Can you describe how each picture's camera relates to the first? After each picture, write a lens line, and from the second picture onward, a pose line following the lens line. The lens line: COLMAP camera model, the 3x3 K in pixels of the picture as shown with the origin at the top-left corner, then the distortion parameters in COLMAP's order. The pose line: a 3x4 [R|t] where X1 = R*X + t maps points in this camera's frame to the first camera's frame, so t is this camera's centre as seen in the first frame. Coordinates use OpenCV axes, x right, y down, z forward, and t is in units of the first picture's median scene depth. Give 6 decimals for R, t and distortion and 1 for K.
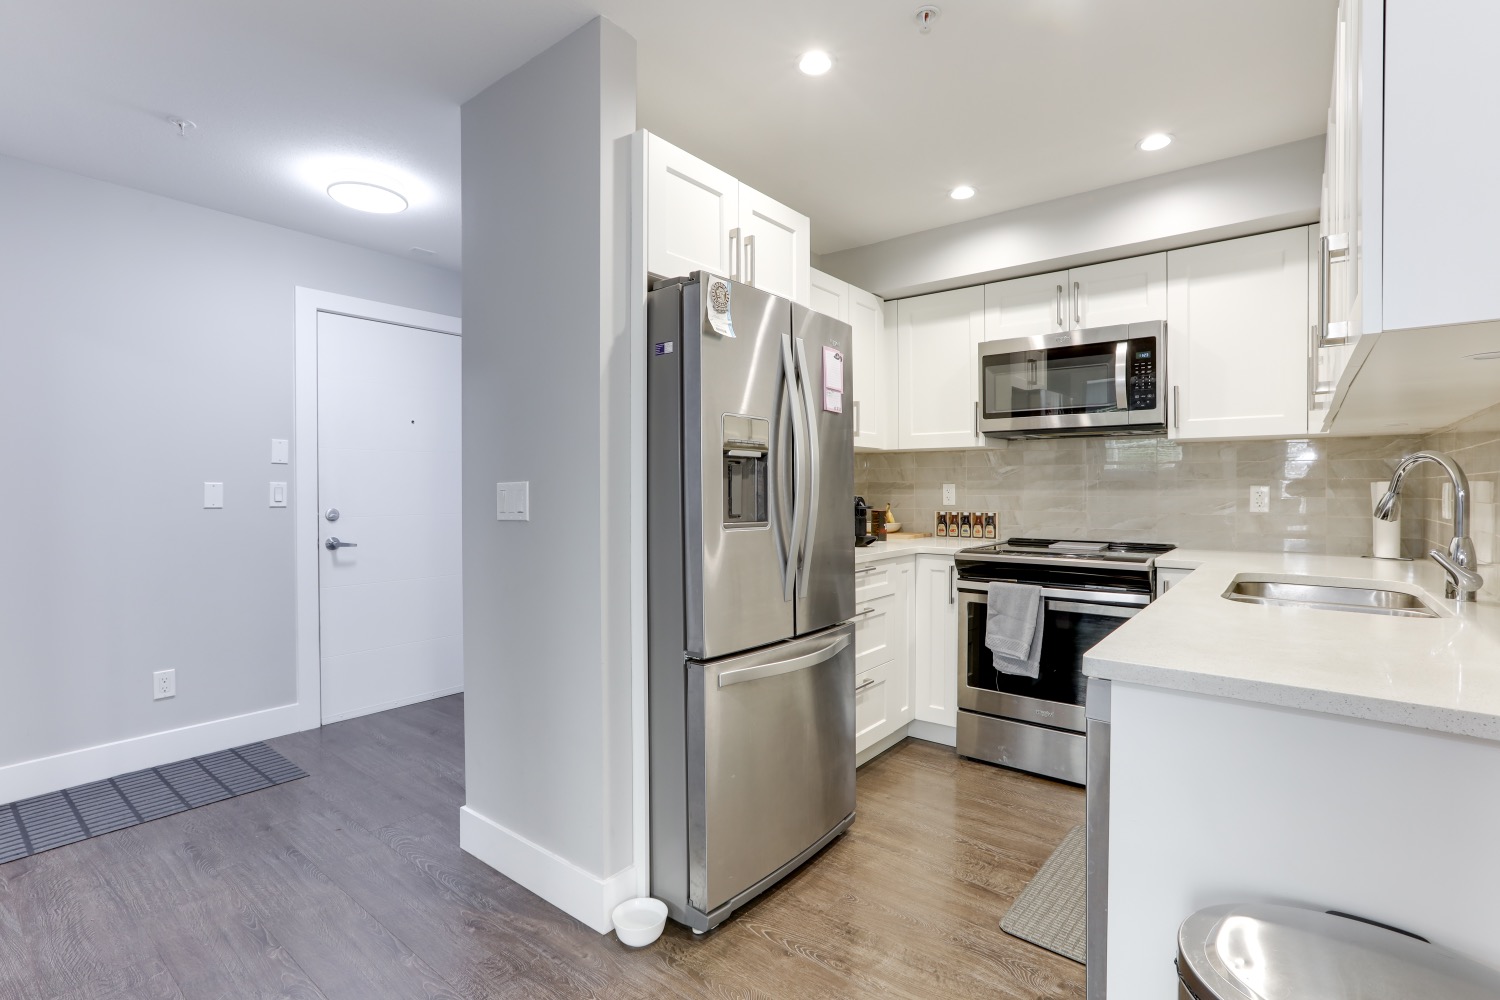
lens RADIAL K [[695.8, 0, 758.8], [0, 695.8, 496.3], [0, 0, 1]] dist [-0.032940, 0.021891]
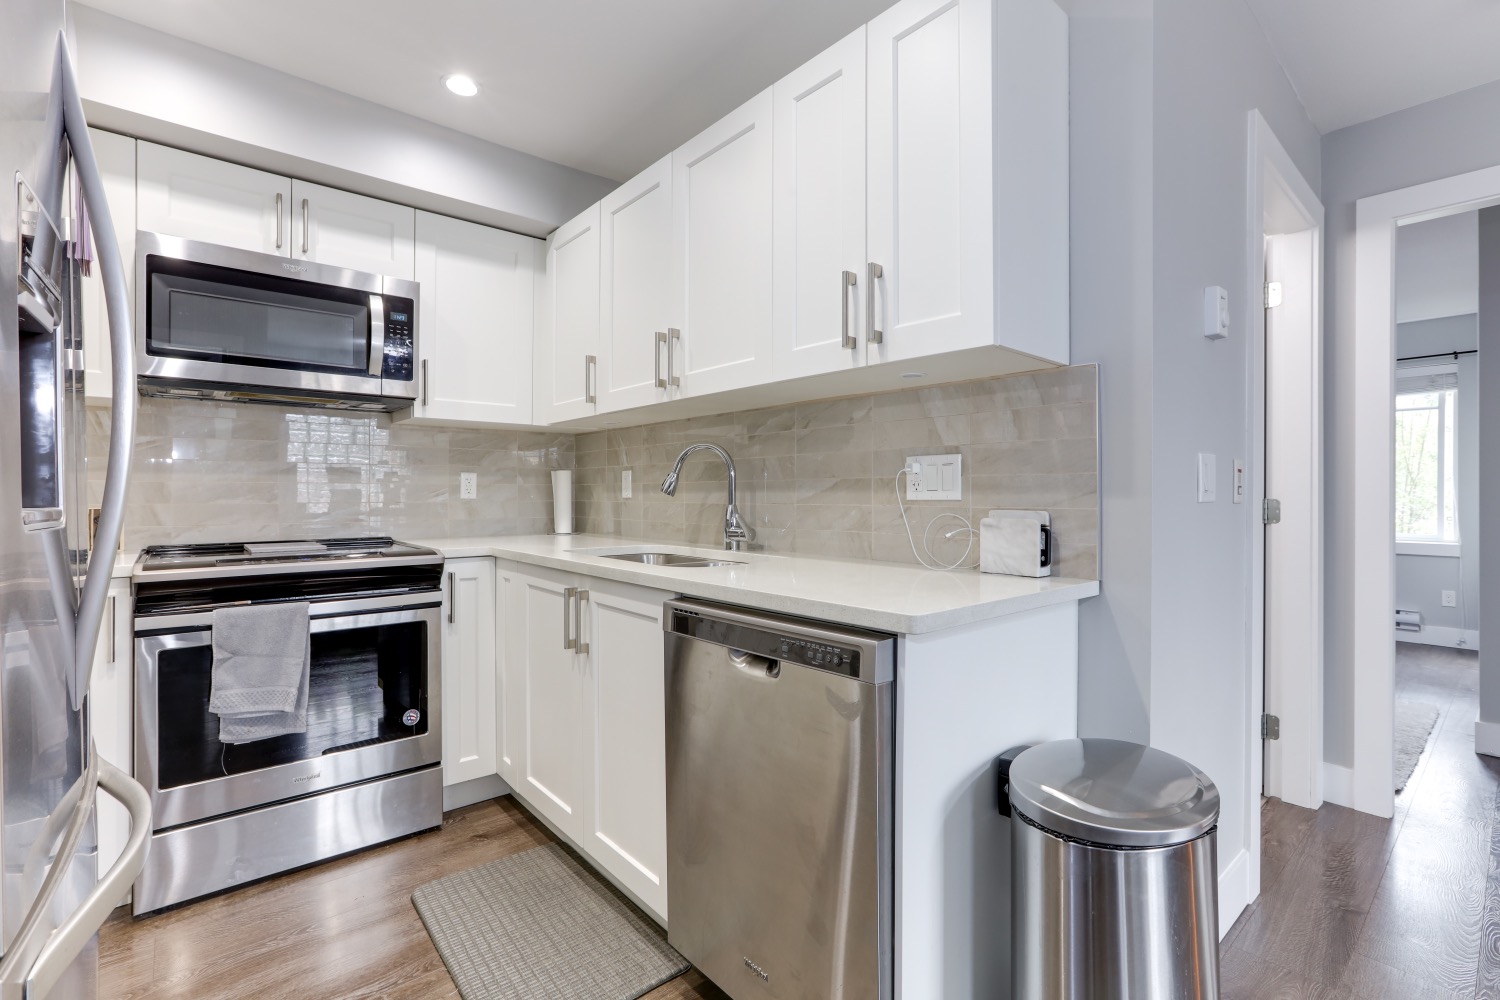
lens RADIAL K [[695.8, 0, 758.8], [0, 695.8, 496.3], [0, 0, 1]] dist [-0.032940, 0.021891]
pose [[0.175526, -0.003351, 0.984469, -0.212767], [0.014675, 0.999892, 0.000787, 0.025659], [-0.984365, 0.014309, 0.175557, 0.402543]]
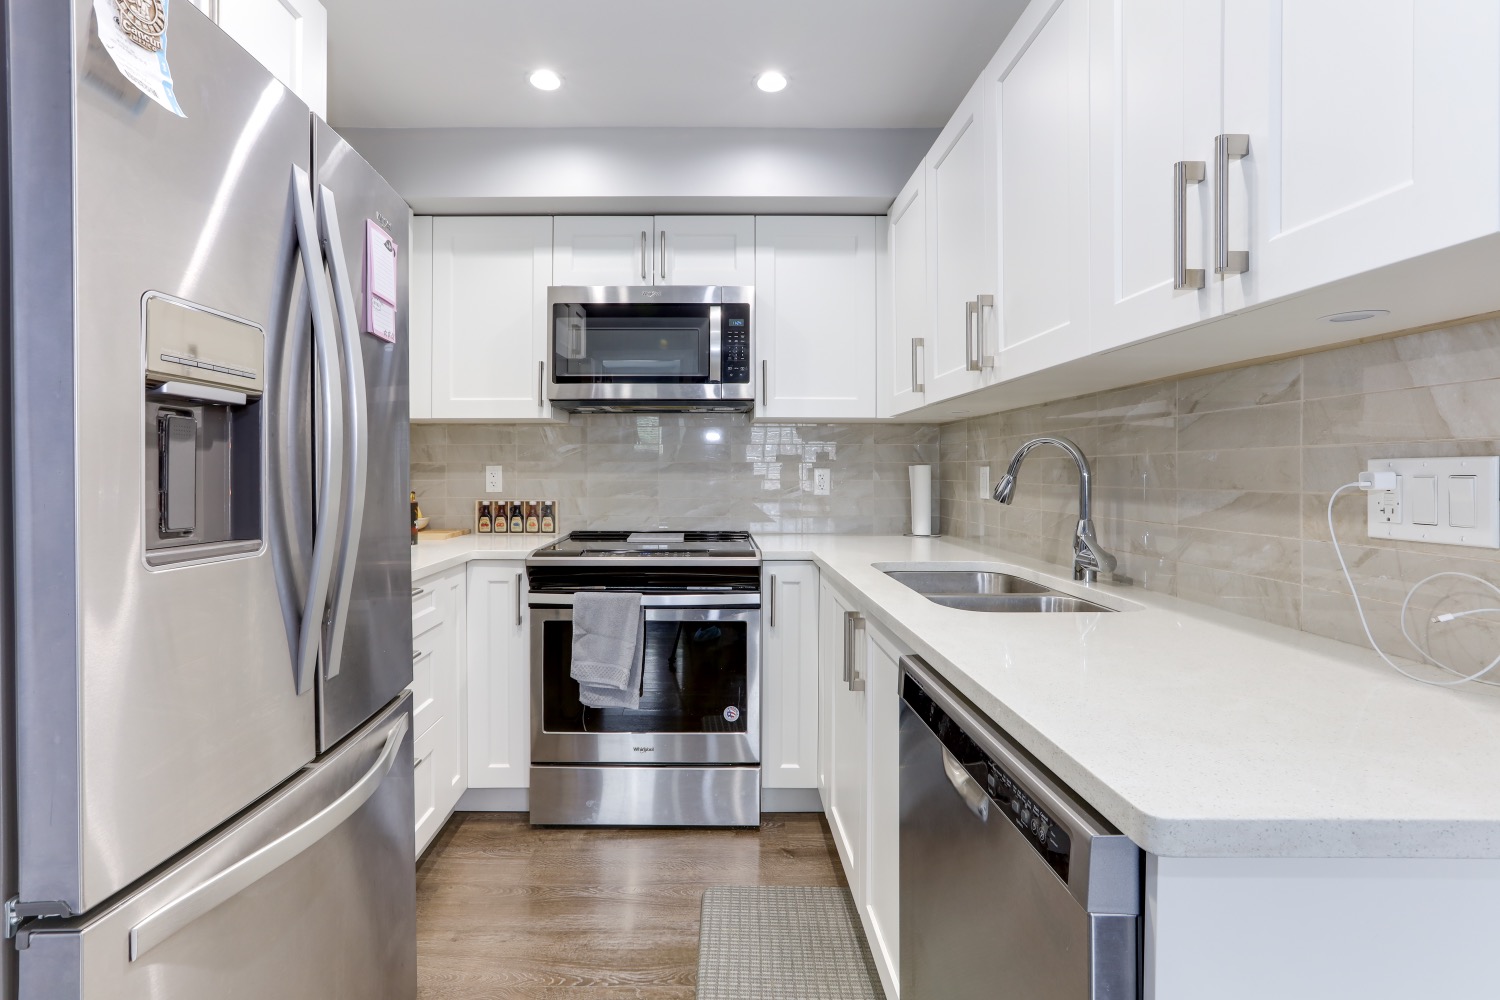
lens RADIAL K [[696.4, 0, 718.7], [0, 696.4, 468.9], [0, 0, 1]] dist [-0.039914, 0.021512]
pose [[0.779751, 0.003002, 0.626083, -0.026482], [0.006240, 0.999902, -0.012566, -0.003493], [-0.626059, 0.013705, 0.779655, 0.307550]]
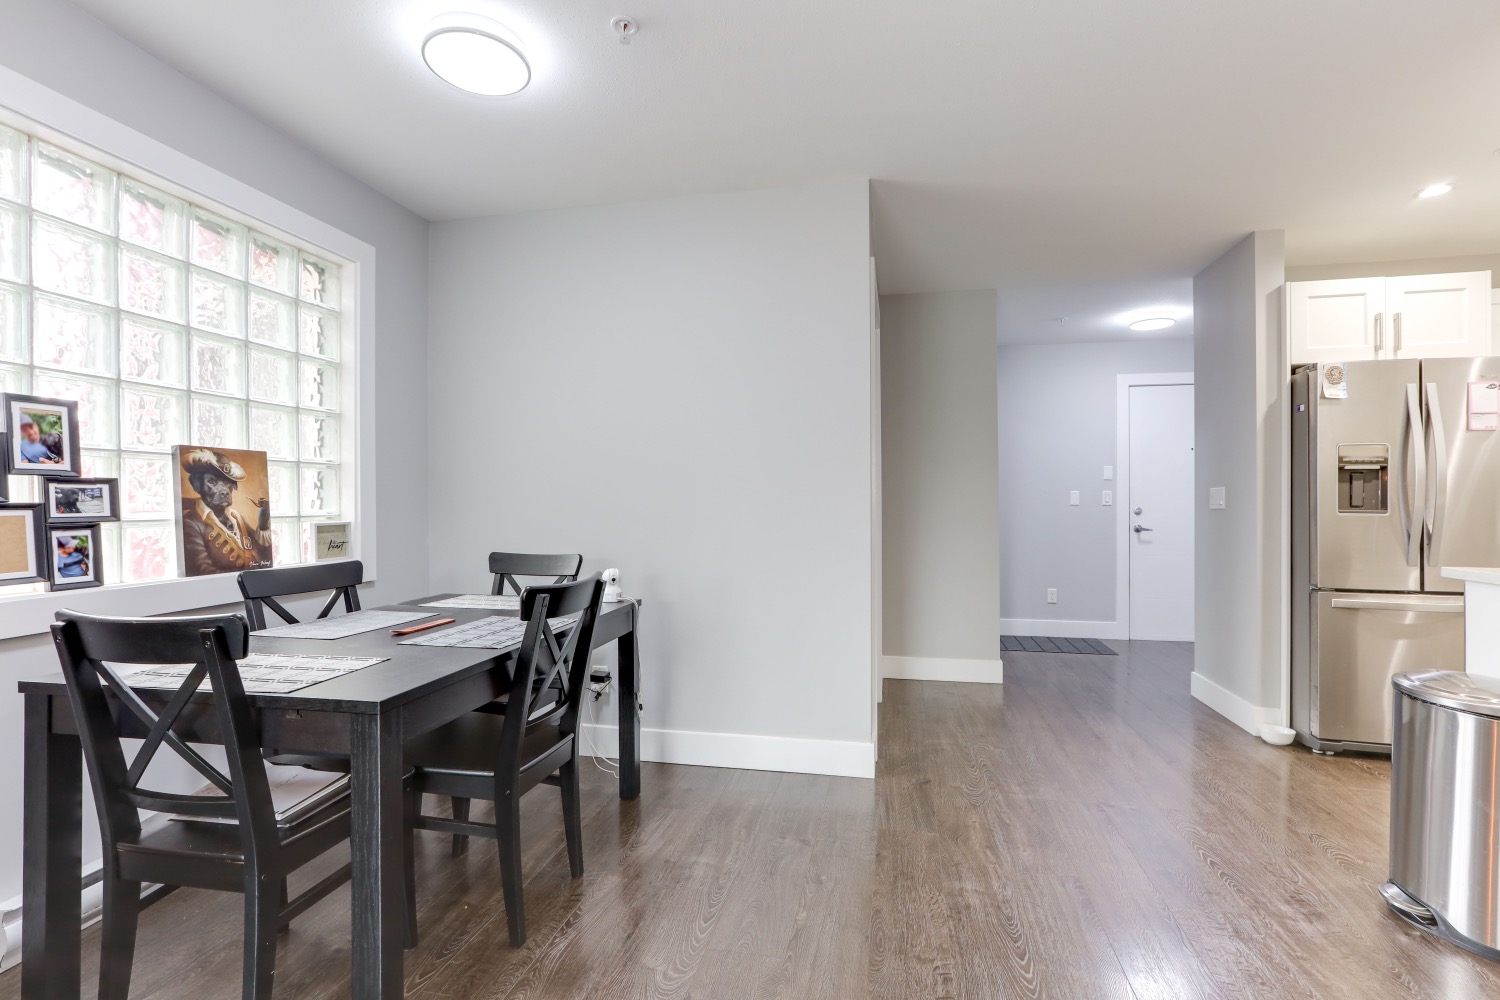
lens RADIAL K [[695.8, 0, 758.8], [0, 695.8, 496.3], [0, 0, 1]] dist [-0.032940, 0.021891]
pose [[0.450842, -0.005696, -0.892586, 0.521999], [-0.010635, 0.999874, -0.011752, 0.026212], [0.892540, 0.014791, 0.450725, -0.642716]]
